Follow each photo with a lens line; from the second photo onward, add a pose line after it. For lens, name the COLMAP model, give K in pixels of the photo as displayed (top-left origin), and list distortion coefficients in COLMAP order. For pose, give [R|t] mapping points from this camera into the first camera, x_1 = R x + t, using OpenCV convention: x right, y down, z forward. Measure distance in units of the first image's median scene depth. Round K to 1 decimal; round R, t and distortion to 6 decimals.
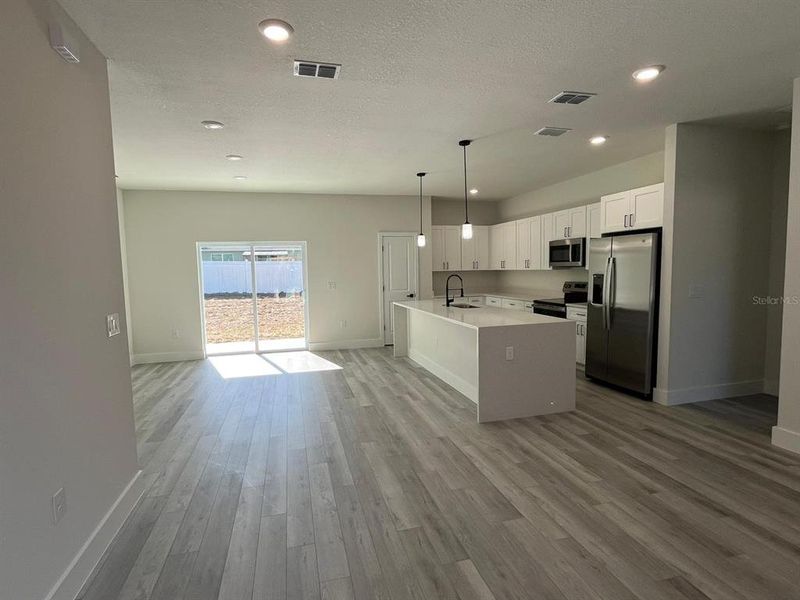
lens RADIAL K [[410.4, 0, 398.0], [0, 410.4, 302.0], [0, 0, 1]] dist [0.001568, 0.000024]
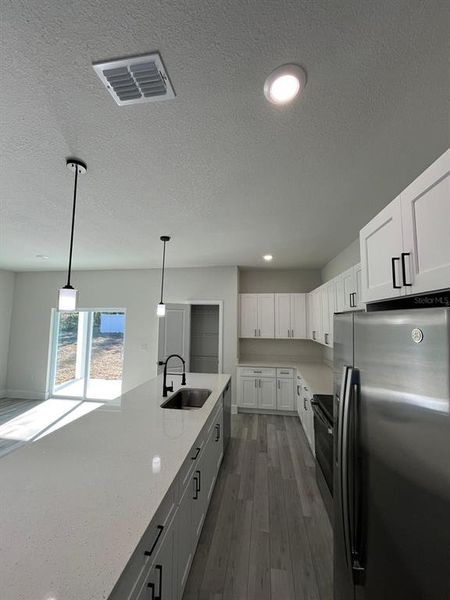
lens RADIAL K [[242.1, 0, 225.0], [0, 242.1, 300.0], [0, 0, 1]] dist [-0.001627, -0.000120]
pose [[0.914227, -0.003852, -0.405185, 0.410059], [-0.062974, 0.986454, -0.151467, -0.105176], [0.400279, 0.163991, 0.901600, 0.605941]]
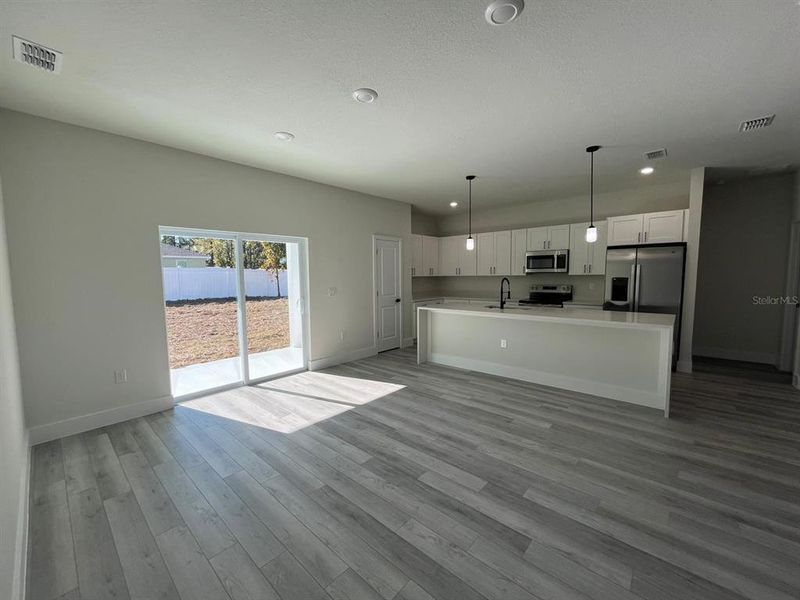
lens RADIAL K [[322.7, 0, 398.0], [0, 322.7, 302.4], [0, 0, 1]] dist [-0.001627, -0.000120]
pose [[0.838665, -0.035361, 0.543498, -0.542508], [0.039171, 0.999222, 0.004568, -0.019208], [-0.543236, 0.017459, 0.839398, 0.457420]]
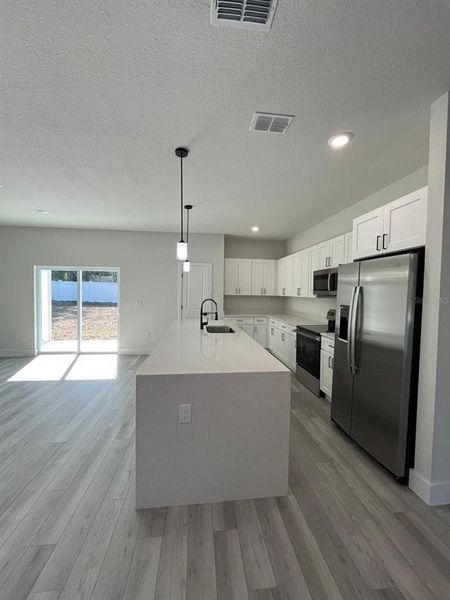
lens RADIAL K [[242.1, 0, 225.0], [0, 242.1, 300.0], [0, 0, 1]] dist [-0.001627, -0.000120]
pose [[0.988606, 0.040675, -0.144928, 0.266431], [-0.047620, 0.997861, -0.044776, -0.038138], [0.142797, 0.051167, 0.988428, 0.394596]]
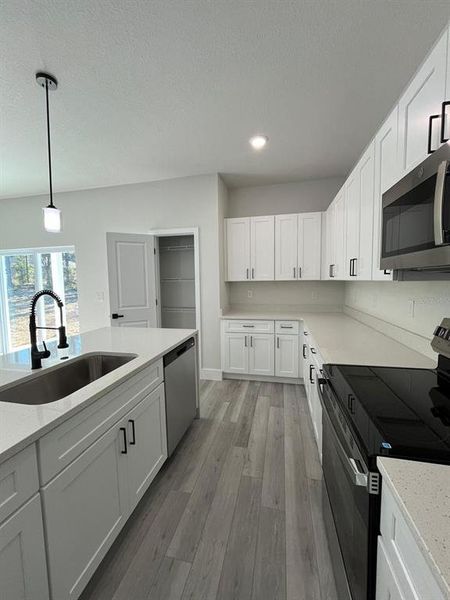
lens RADIAL K [[242.1, 0, 225.0], [0, 242.1, 300.0], [0, 0, 1]] dist [-0.001627, -0.000120]
pose [[0.883749, 0.046625, -0.465632, 0.398416], [-0.043081, 0.998905, 0.018256, -0.069092], [0.465973, 0.003926, 0.884790, 0.873315]]
